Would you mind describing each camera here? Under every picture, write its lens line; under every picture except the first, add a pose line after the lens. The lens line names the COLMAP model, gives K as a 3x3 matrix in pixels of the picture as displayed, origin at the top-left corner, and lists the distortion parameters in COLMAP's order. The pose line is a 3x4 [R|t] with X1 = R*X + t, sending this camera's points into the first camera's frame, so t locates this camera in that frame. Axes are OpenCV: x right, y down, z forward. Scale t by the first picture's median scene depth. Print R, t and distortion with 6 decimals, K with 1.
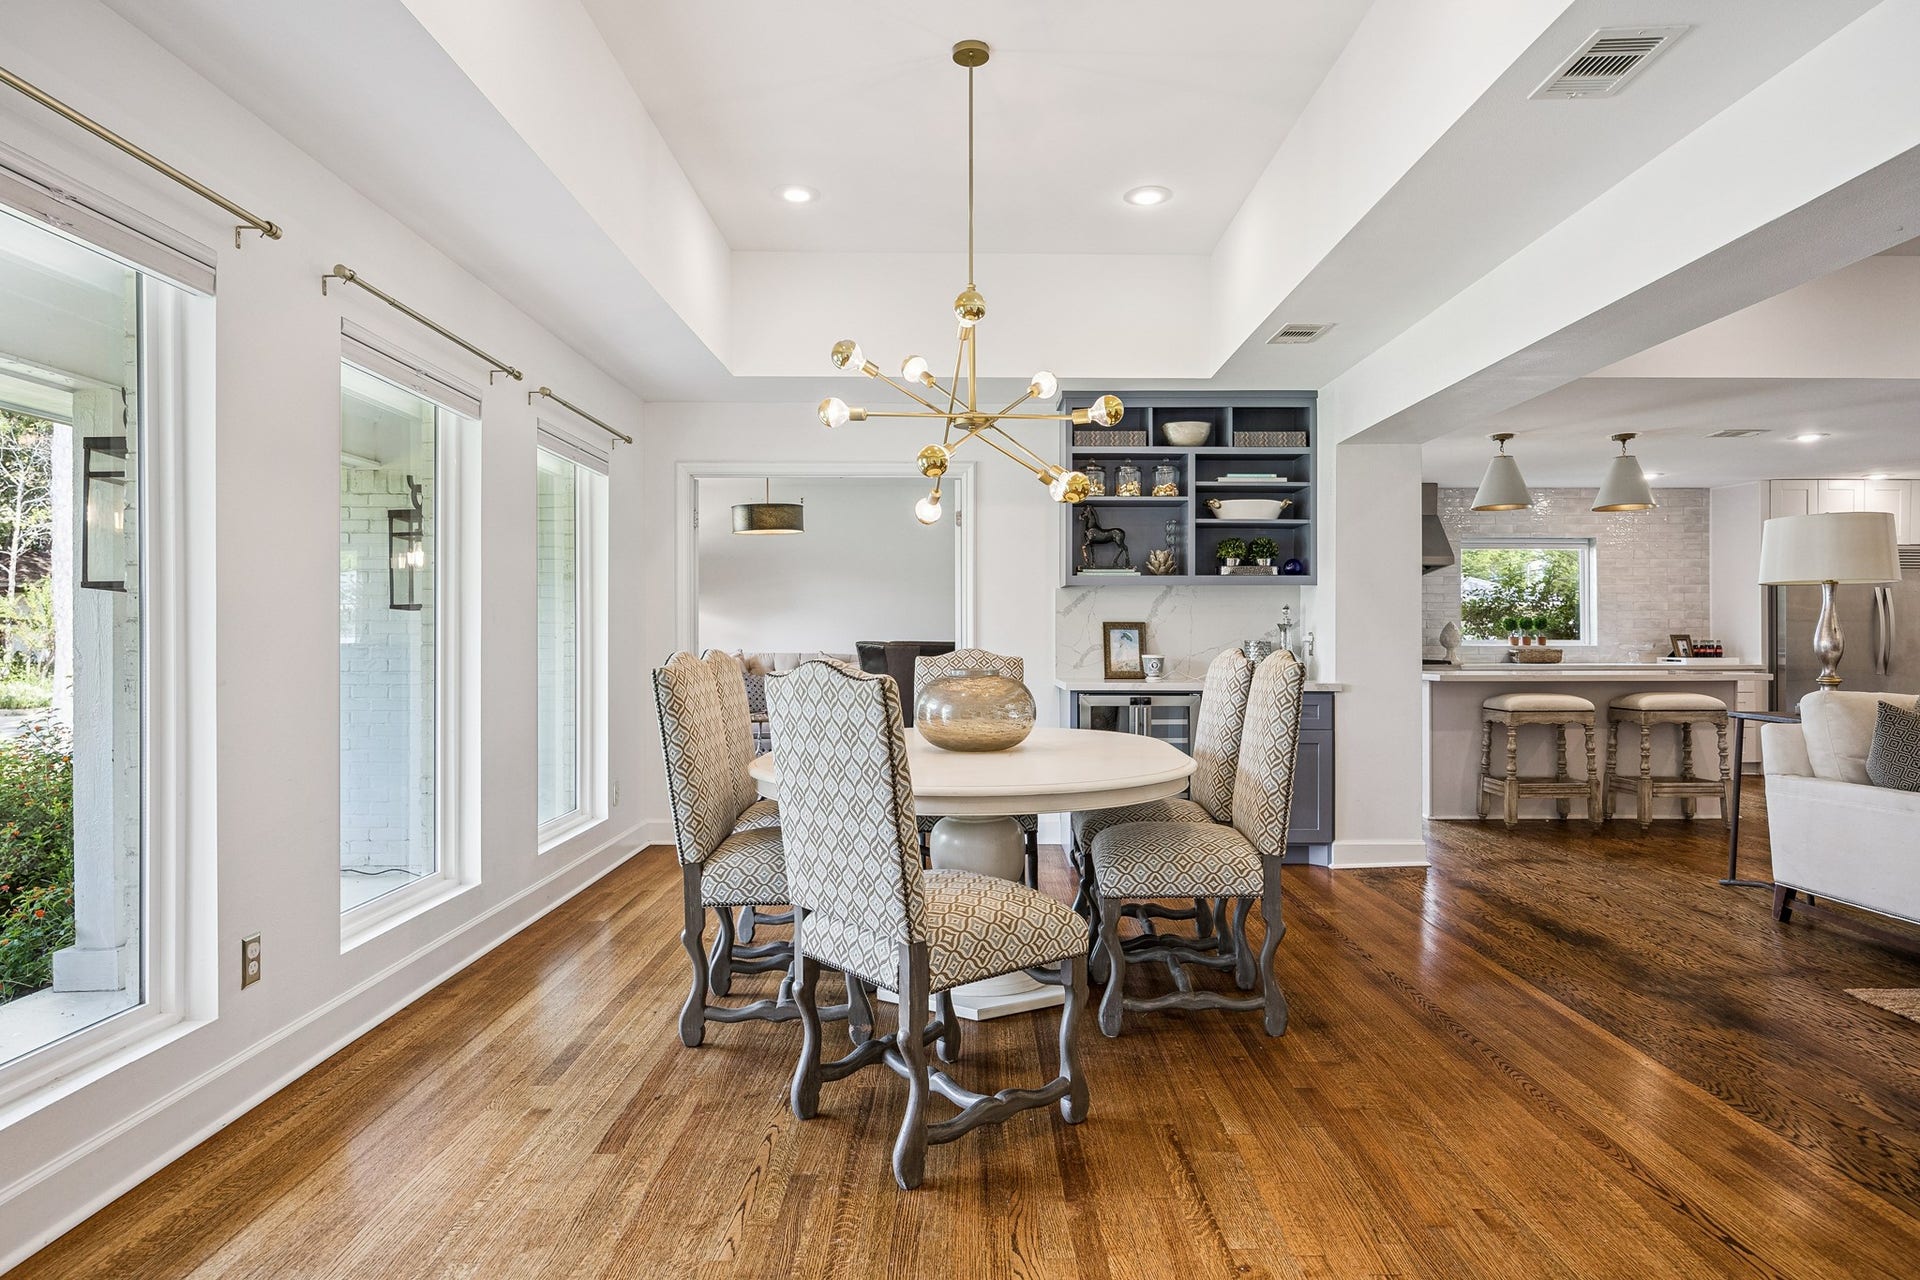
lens RADIAL K [[1069.6, 0, 960.0], [0, 1069.6, 640.0], [0, 0, 1]] dist [-0.003318, -0.000492]
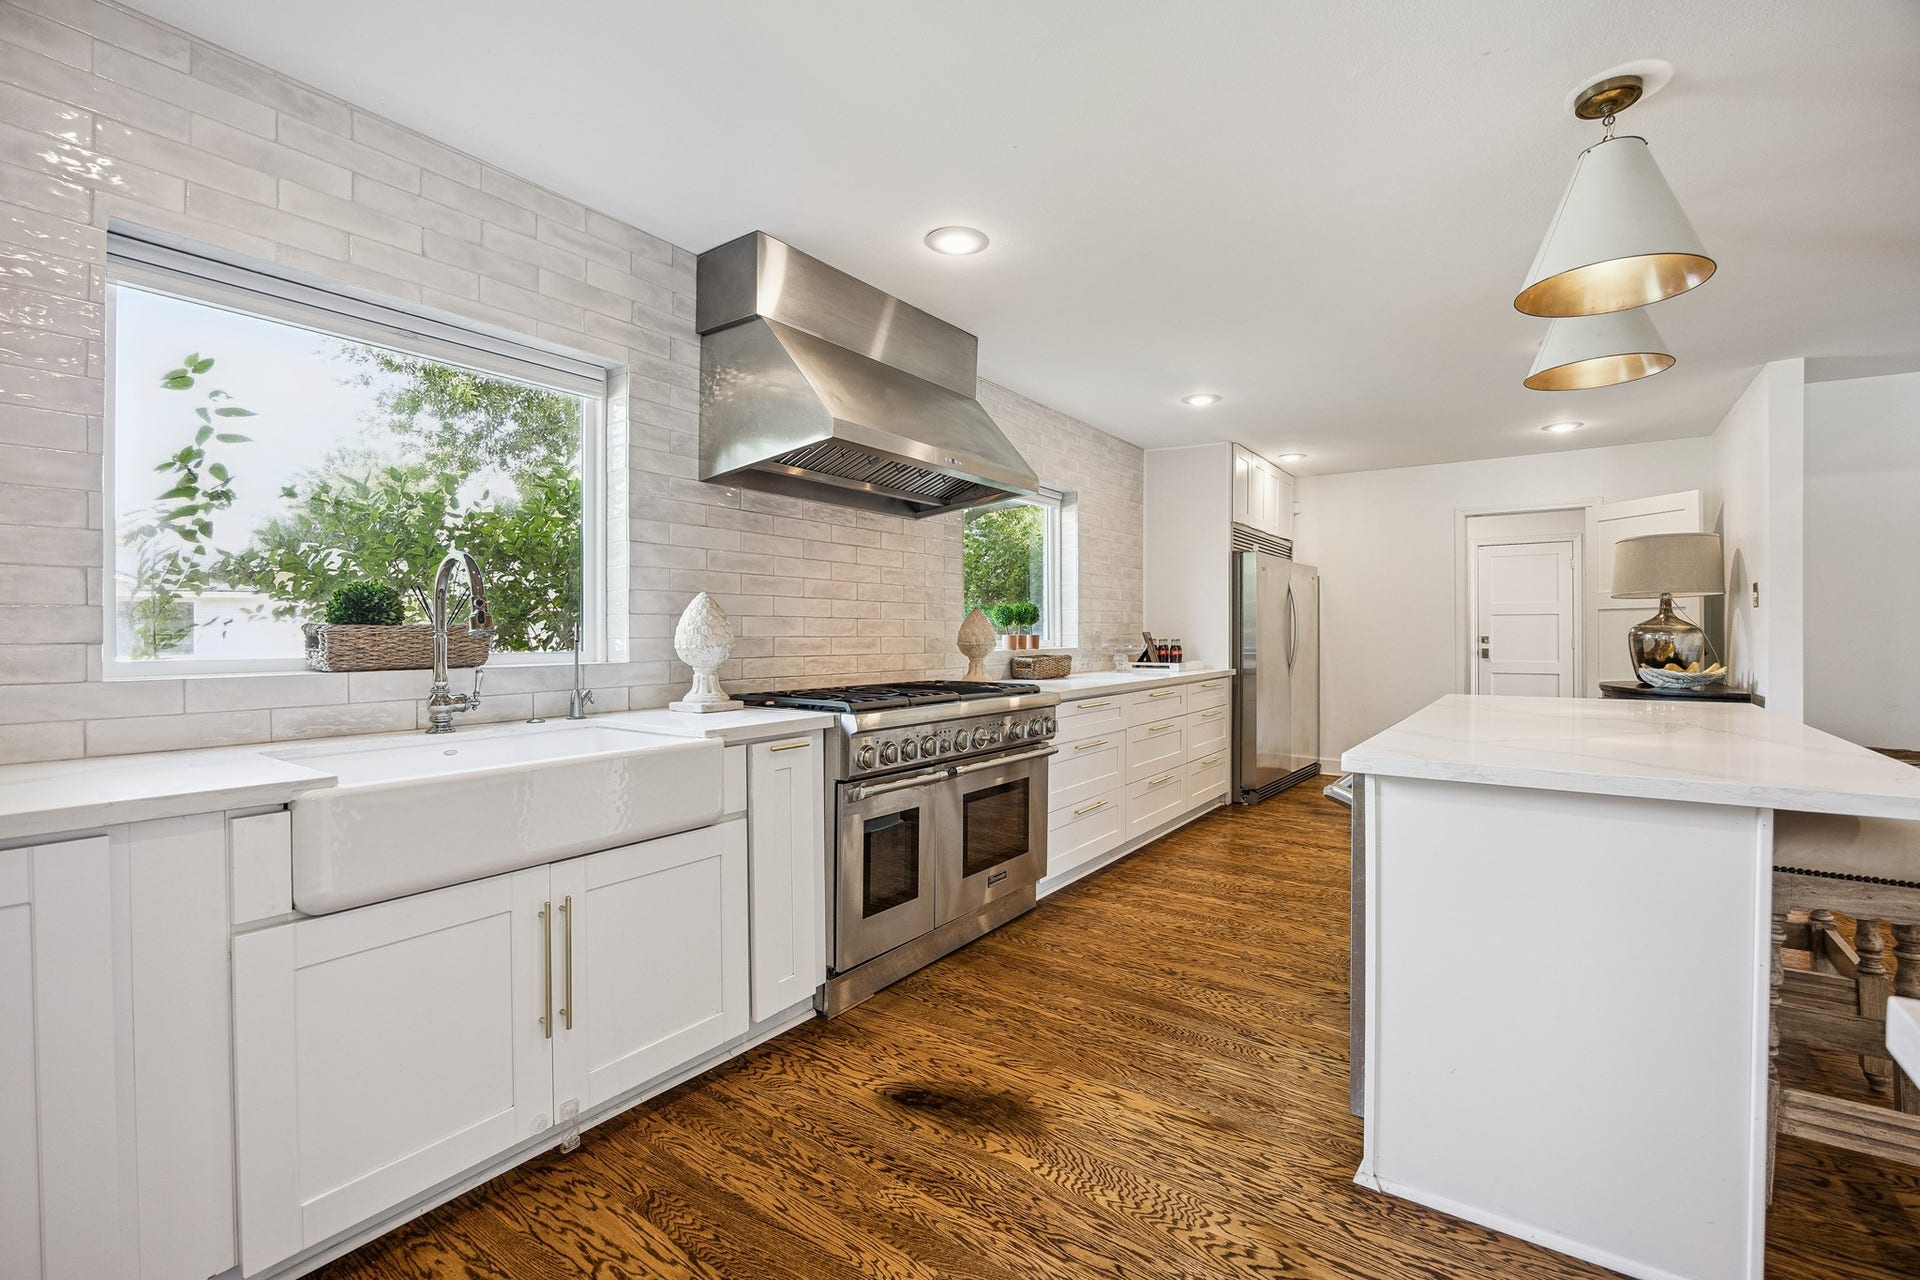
lens RADIAL K [[844.5, 0, 964.6], [0, 844.5, 634.2], [0, 0, 1]] dist [-0.014905, 0.000195]
pose [[0.576066, -0.000817, 0.817403, 0.174293], [0.000654, 1.000000, 0.000538, -0.006623], [-0.817403, 0.000224, 0.576066, 1.206298]]
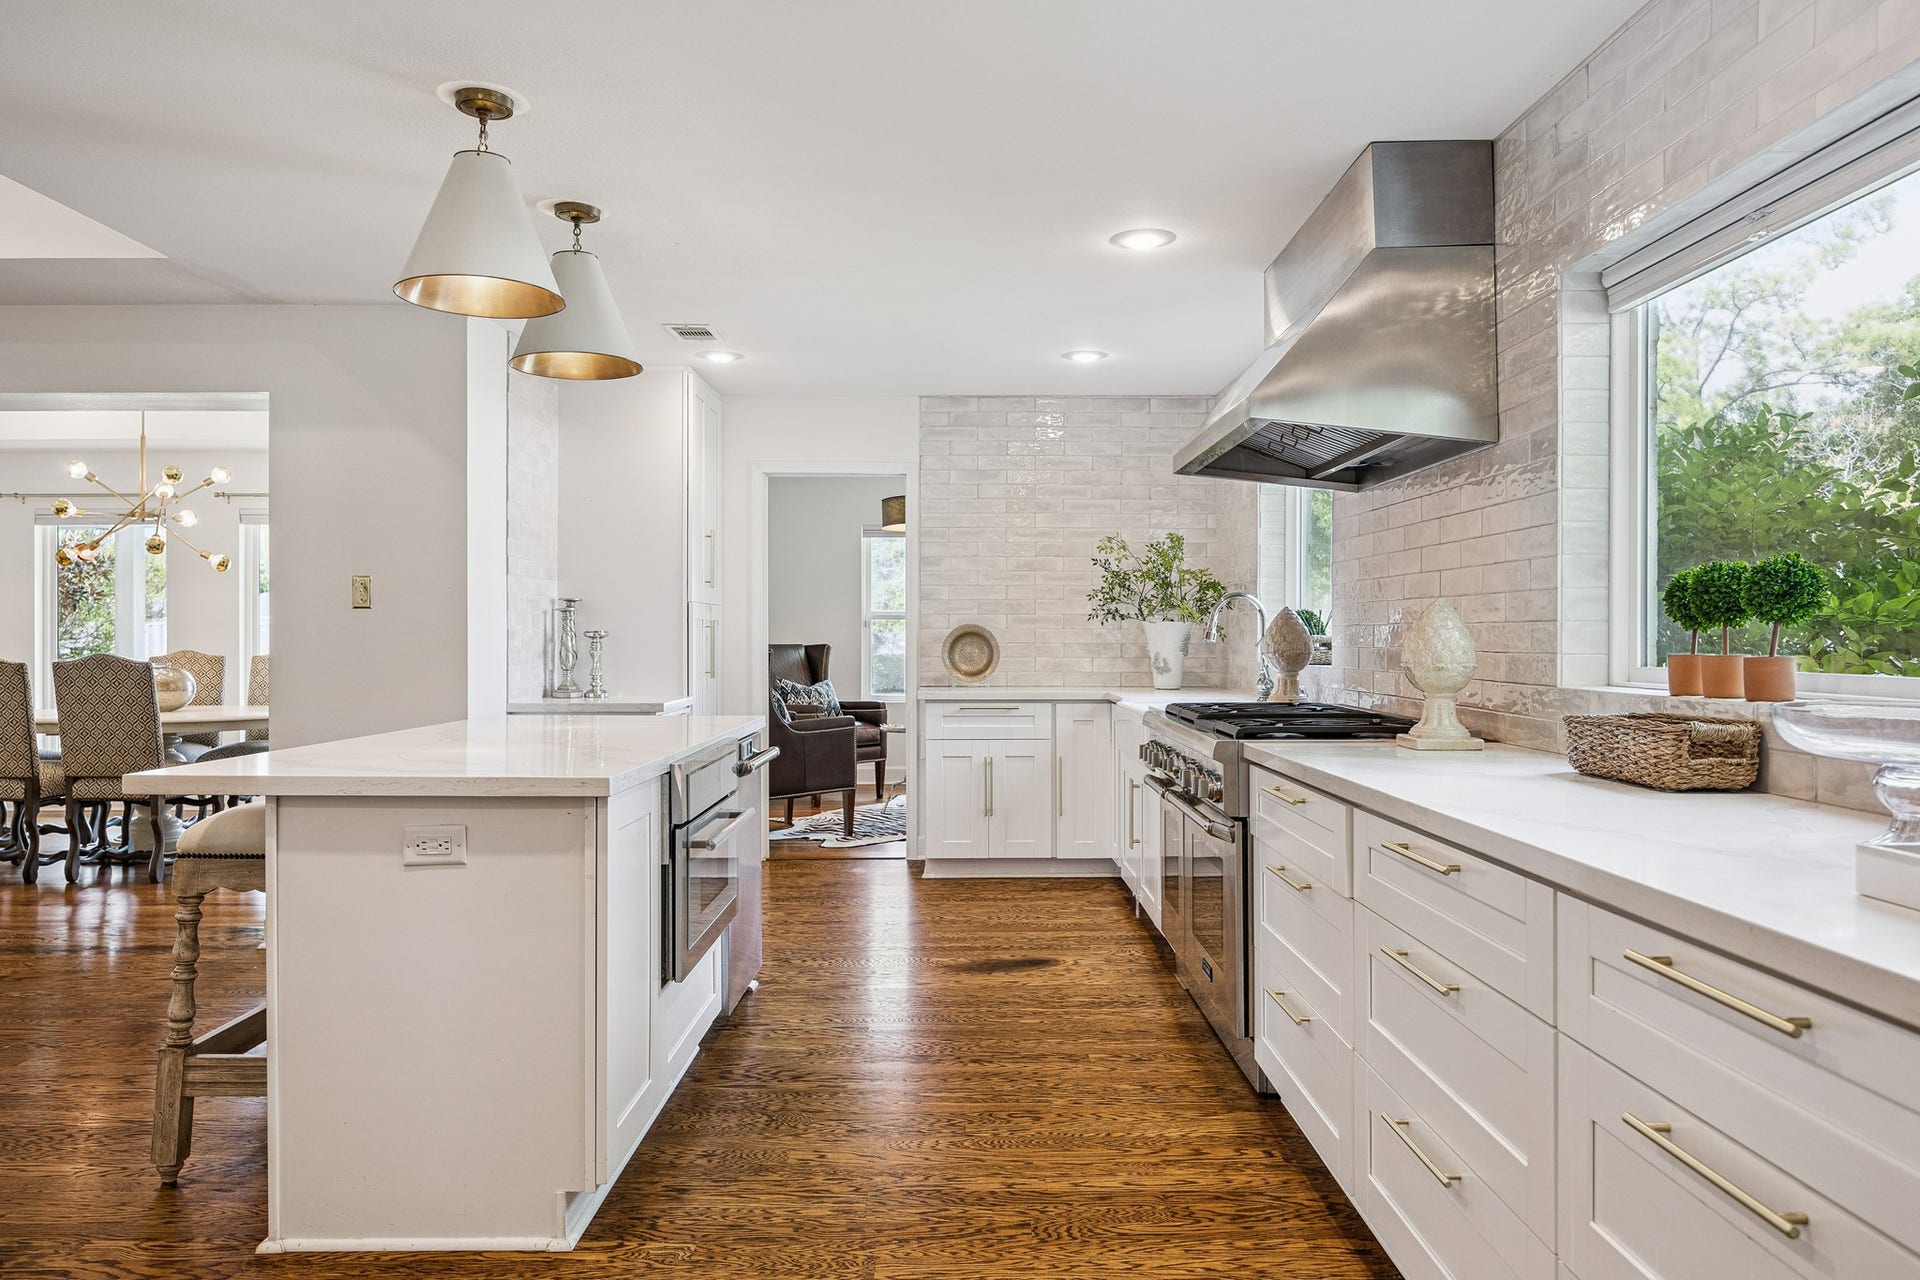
lens RADIAL K [[1309.5, 0, 960.0], [0, 1309.5, 640.0], [0, 0, 1]] dist [-0.002537, -0.001296]
pose [[0.007462, 0.005462, -0.999957, 1.271017], [-0.002398, 0.999982, 0.005445, -0.012658], [0.999969, 0.002357, 0.007475, 1.378075]]
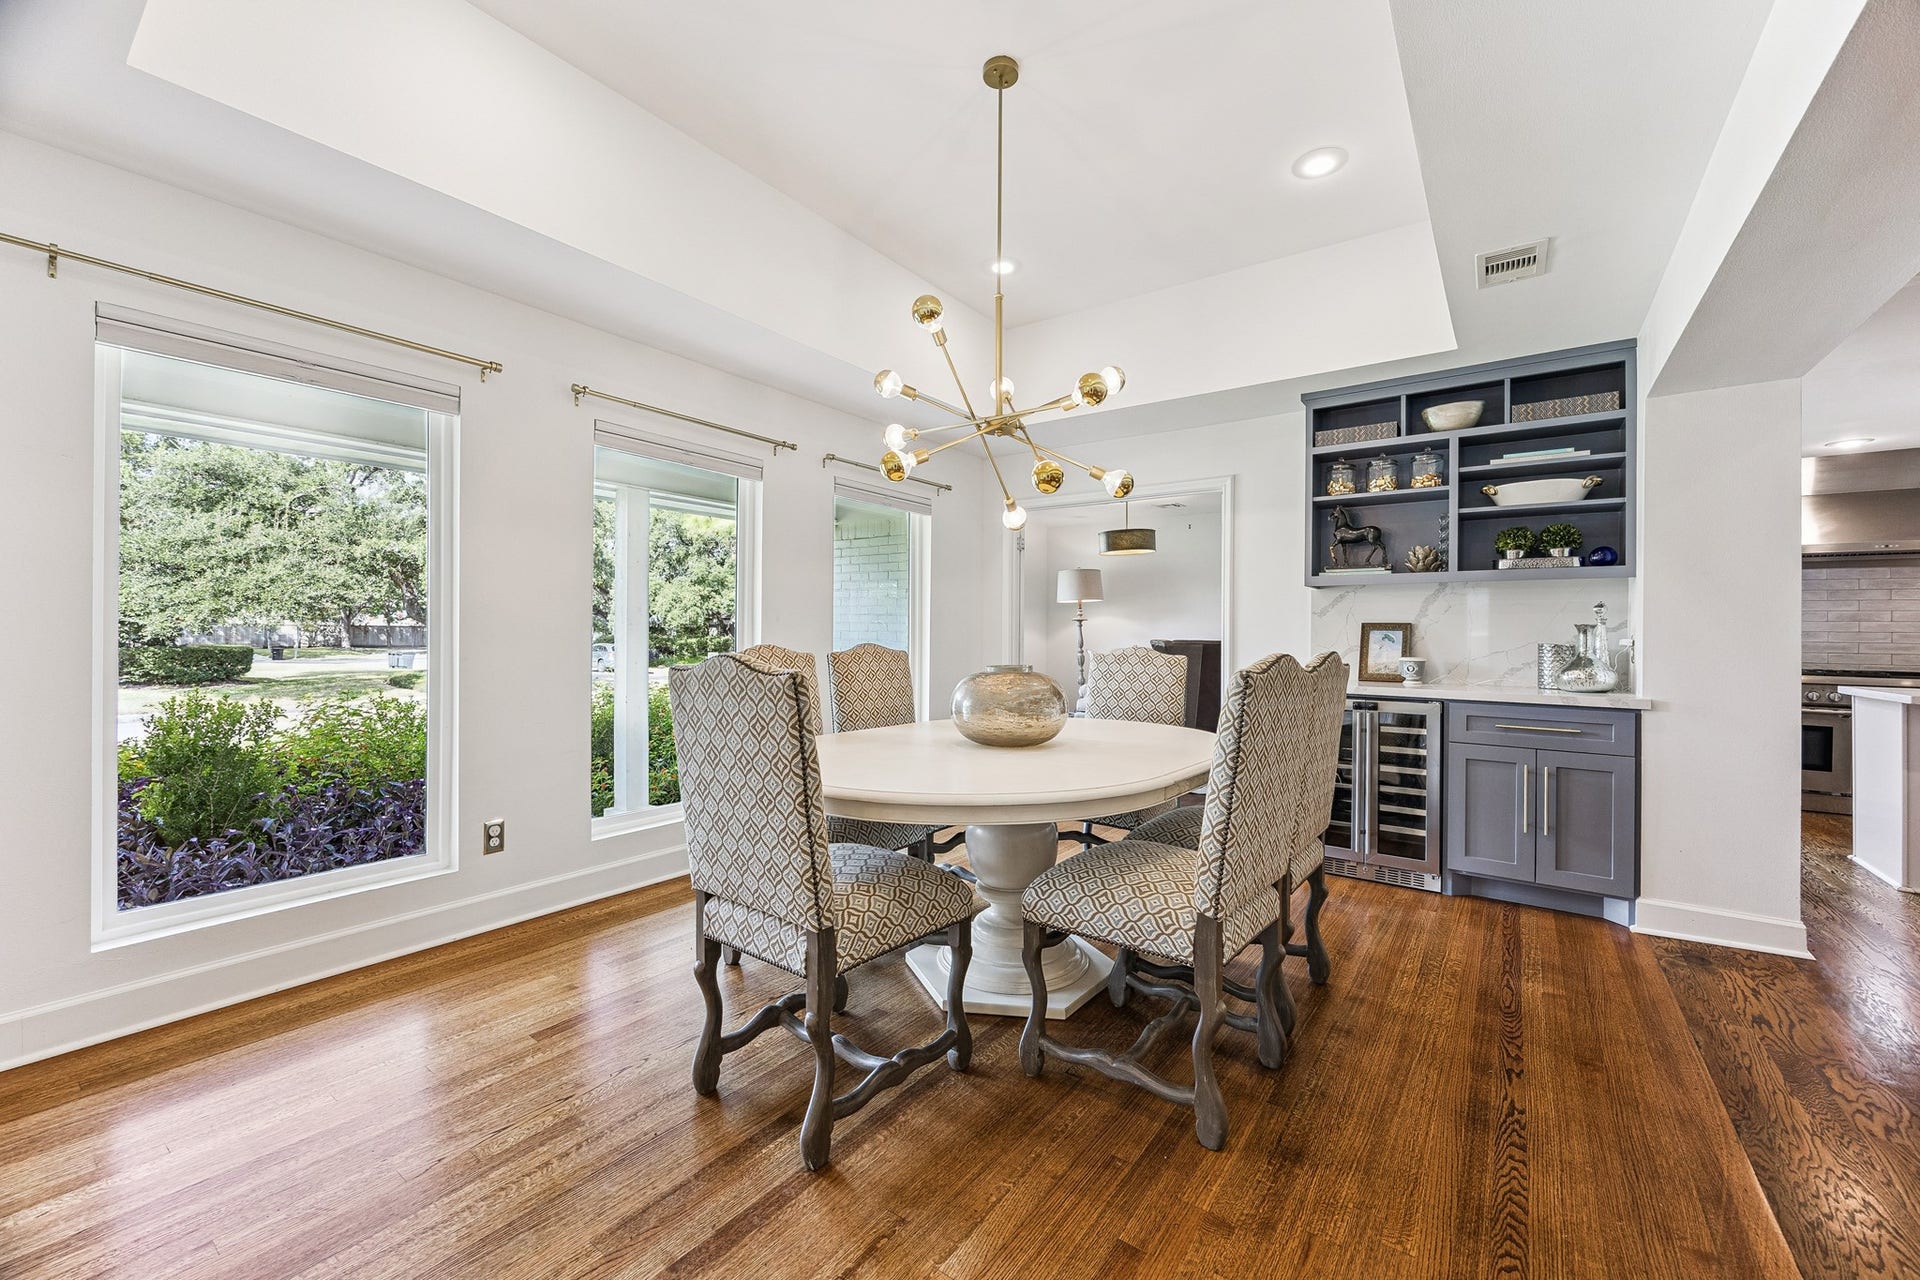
lens RADIAL K [[744.0, 0, 974.3], [0, 744.0, 635.9], [0, 0, 1]] dist [-0.002191, -0.000289]
pose [[0.816937, 0.007782, -0.576674, 0.244335], [-0.007977, 0.999966, 0.002193, -0.003550], [0.576672, 0.002809, 0.816971, 0.243490]]
